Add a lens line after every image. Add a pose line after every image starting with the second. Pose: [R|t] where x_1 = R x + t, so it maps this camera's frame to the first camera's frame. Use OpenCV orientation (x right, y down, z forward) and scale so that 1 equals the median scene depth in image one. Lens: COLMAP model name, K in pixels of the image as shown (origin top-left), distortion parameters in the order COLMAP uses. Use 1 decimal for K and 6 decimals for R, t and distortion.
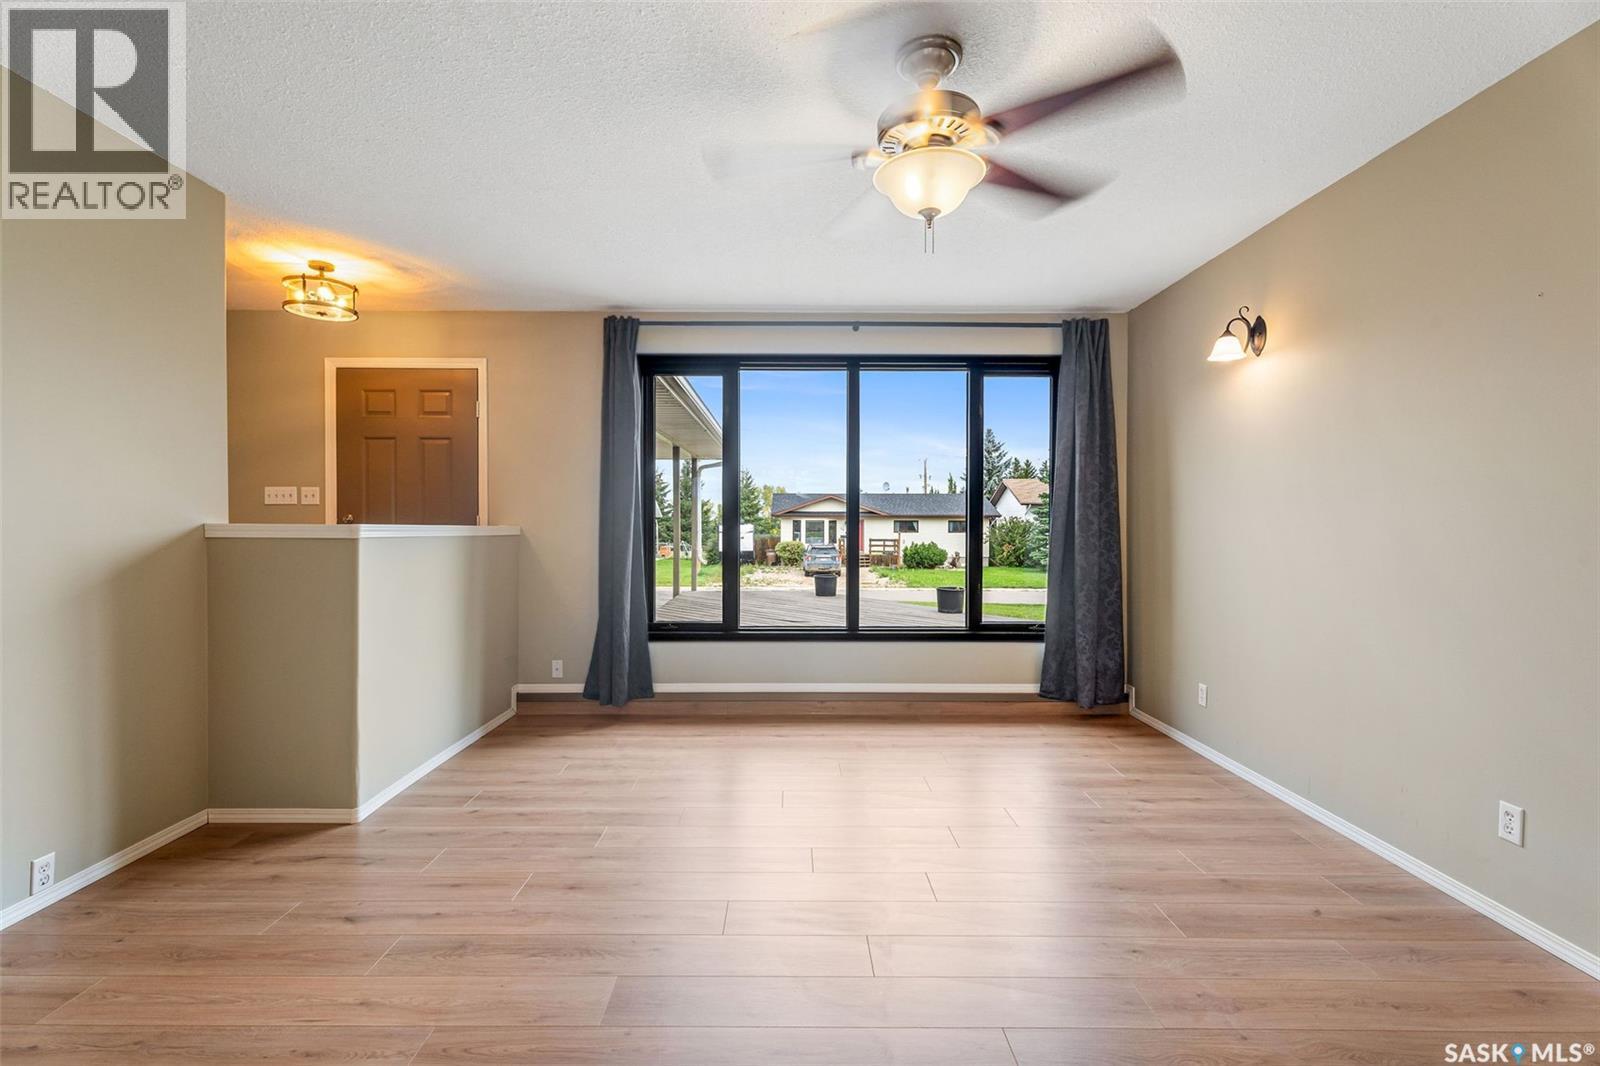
lens RADIAL K [[693.5, 0, 796.7], [0, 693.5, 530.7], [0, 0, 1]] dist [-0.000295, 0.000086]
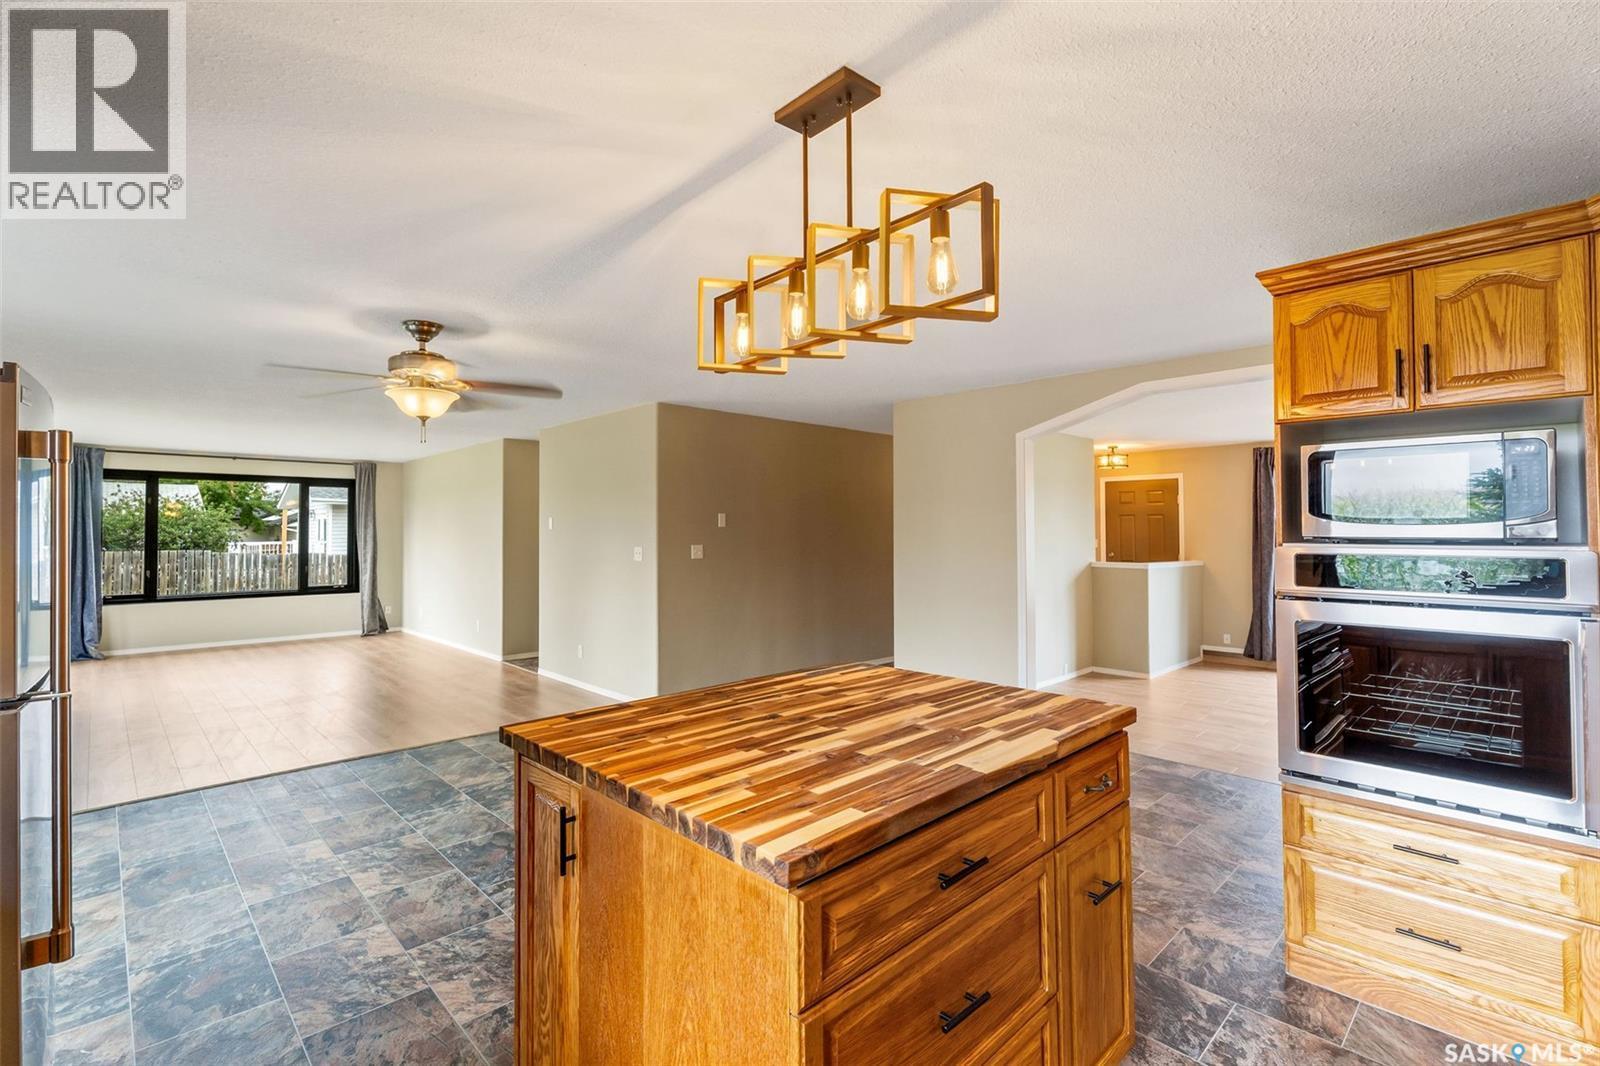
lens RADIAL K [[693.5, 0, 807.5], [0, 693.5, 540.5], [0, 0, 1]] dist [-0.000295, 0.000086]
pose [[0.679437, -0.011948, -0.733637, 0.265868], [0.004435, 0.999916, -0.012177, -0.046341], [0.733721, 0.005020, 0.679433, -1.132366]]
